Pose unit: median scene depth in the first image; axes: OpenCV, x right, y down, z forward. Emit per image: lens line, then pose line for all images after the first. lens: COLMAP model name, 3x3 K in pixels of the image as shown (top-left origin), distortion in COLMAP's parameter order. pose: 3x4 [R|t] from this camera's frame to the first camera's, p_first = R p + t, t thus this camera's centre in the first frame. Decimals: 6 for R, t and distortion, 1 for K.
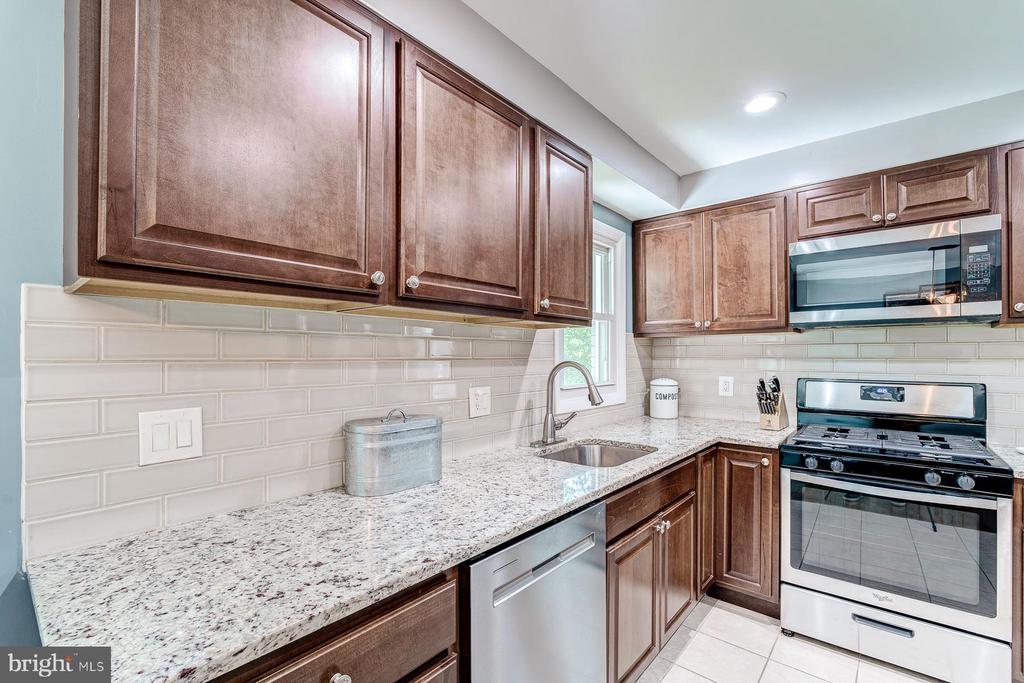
lens RADIAL K [[456.0, 0, 521.8], [0, 456.0, 354.8], [0, 0, 1]] dist [-0.000230, -0.001061]
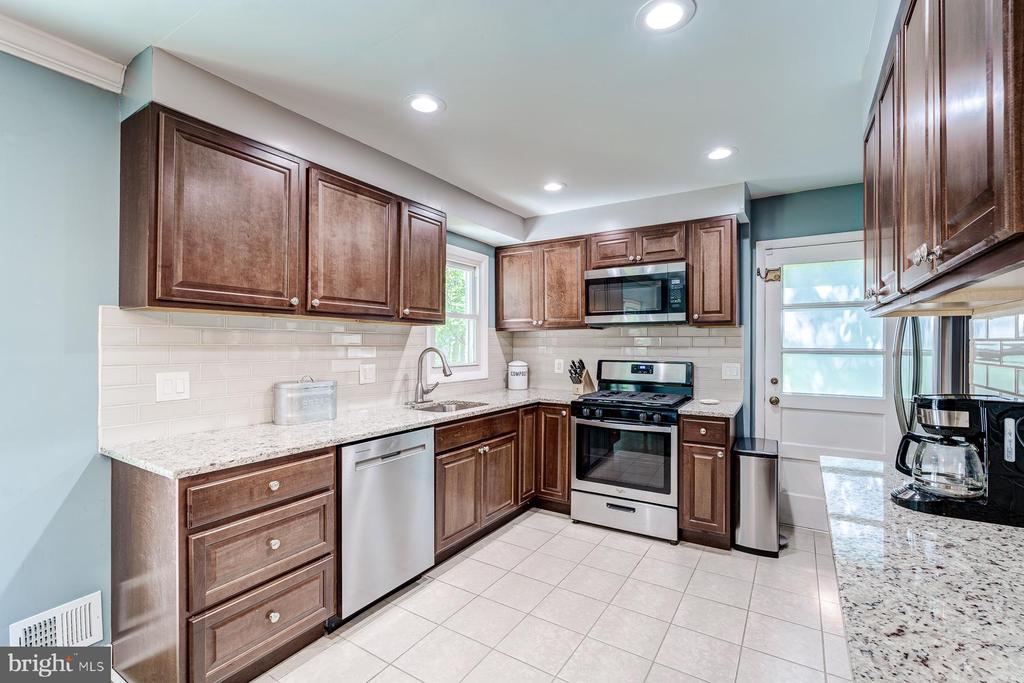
lens RADIAL K [[456.0, 0, 528.5], [0, 456.0, 343.3], [0, 0, 1]] dist [-0.000230, -0.001061]
pose [[0.987805, 0.004367, 0.155638, 0.191551], [-0.004132, 0.999990, -0.001833, 0.000880], [-0.155644, 0.001167, 0.987813, -0.557099]]
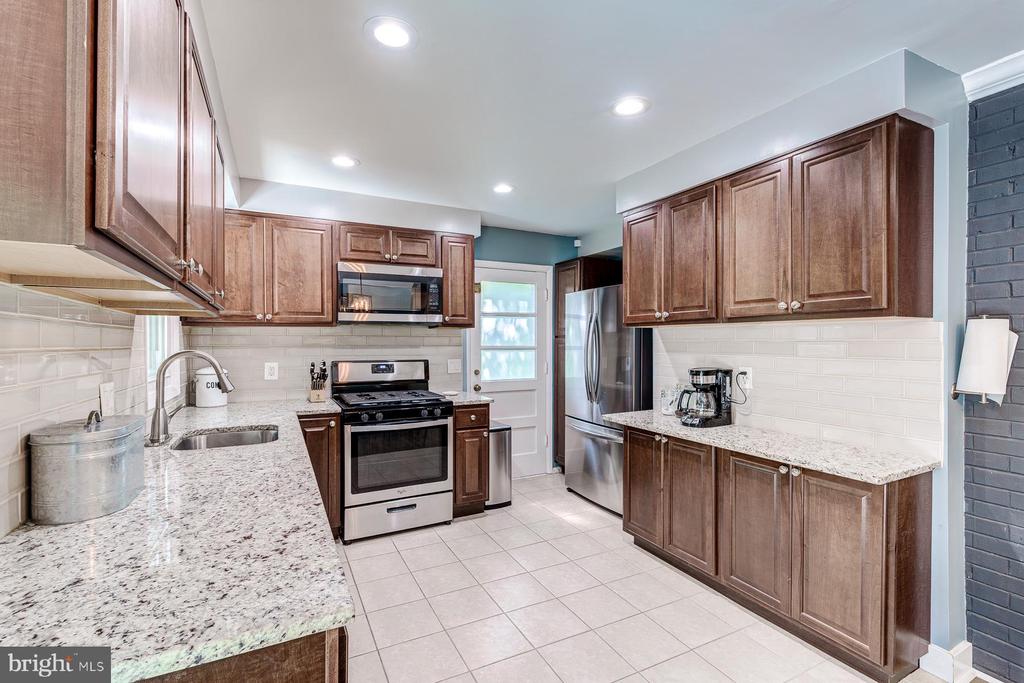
lens RADIAL K [[456.0, 0, 510.3], [0, 456.0, 344.9], [0, 0, 1]] dist [-0.000230, -0.001061]
pose [[0.386619, -0.003054, 0.922235, -0.545769], [0.000879, 0.999995, 0.002943, -0.000054], [-0.922239, -0.000328, 0.386619, 0.002261]]
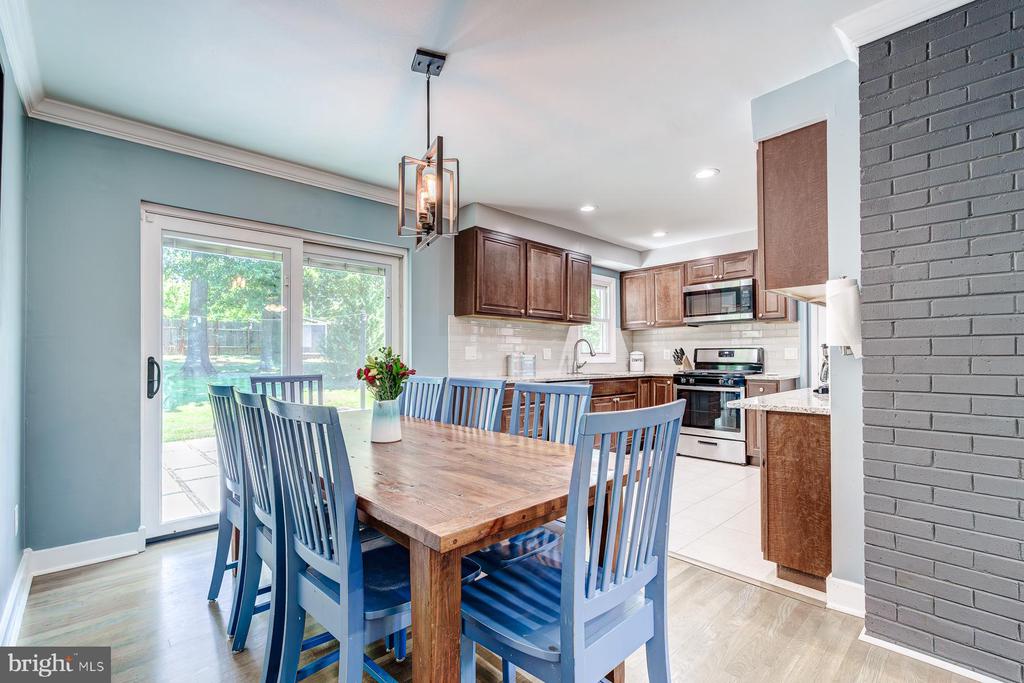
lens RADIAL K [[456.0, 0, 535.4], [0, 456.0, 357.3], [0, 0, 1]] dist [-0.000230, -0.001061]
pose [[0.996865, -0.003010, -0.079068, 0.044888], [0.003180, 0.999993, 0.002026, 0.109879], [0.079061, -0.002271, 0.996867, -1.504742]]
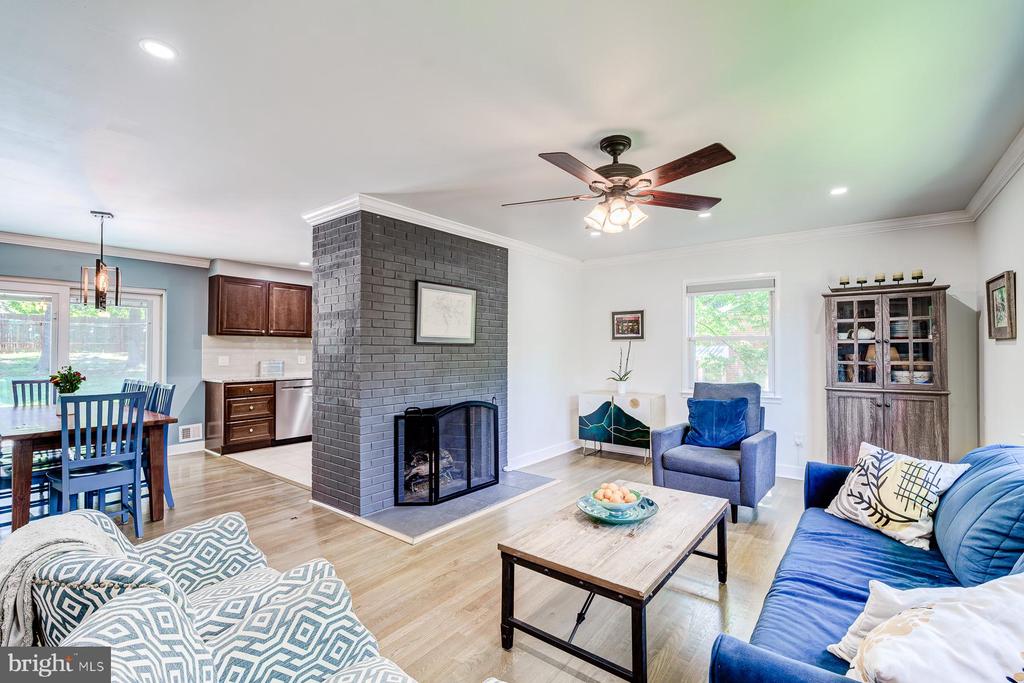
lens RADIAL K [[456.0, 0, 512.3], [0, 456.0, 341.2], [0, 0, 1]] dist [-0.000230, -0.001061]
pose [[0.999361, 0.000687, 0.035737, 1.349318], [0.000027, 0.999801, -0.019964, 0.027210], [-0.035744, 0.019953, 0.999162, -2.485030]]
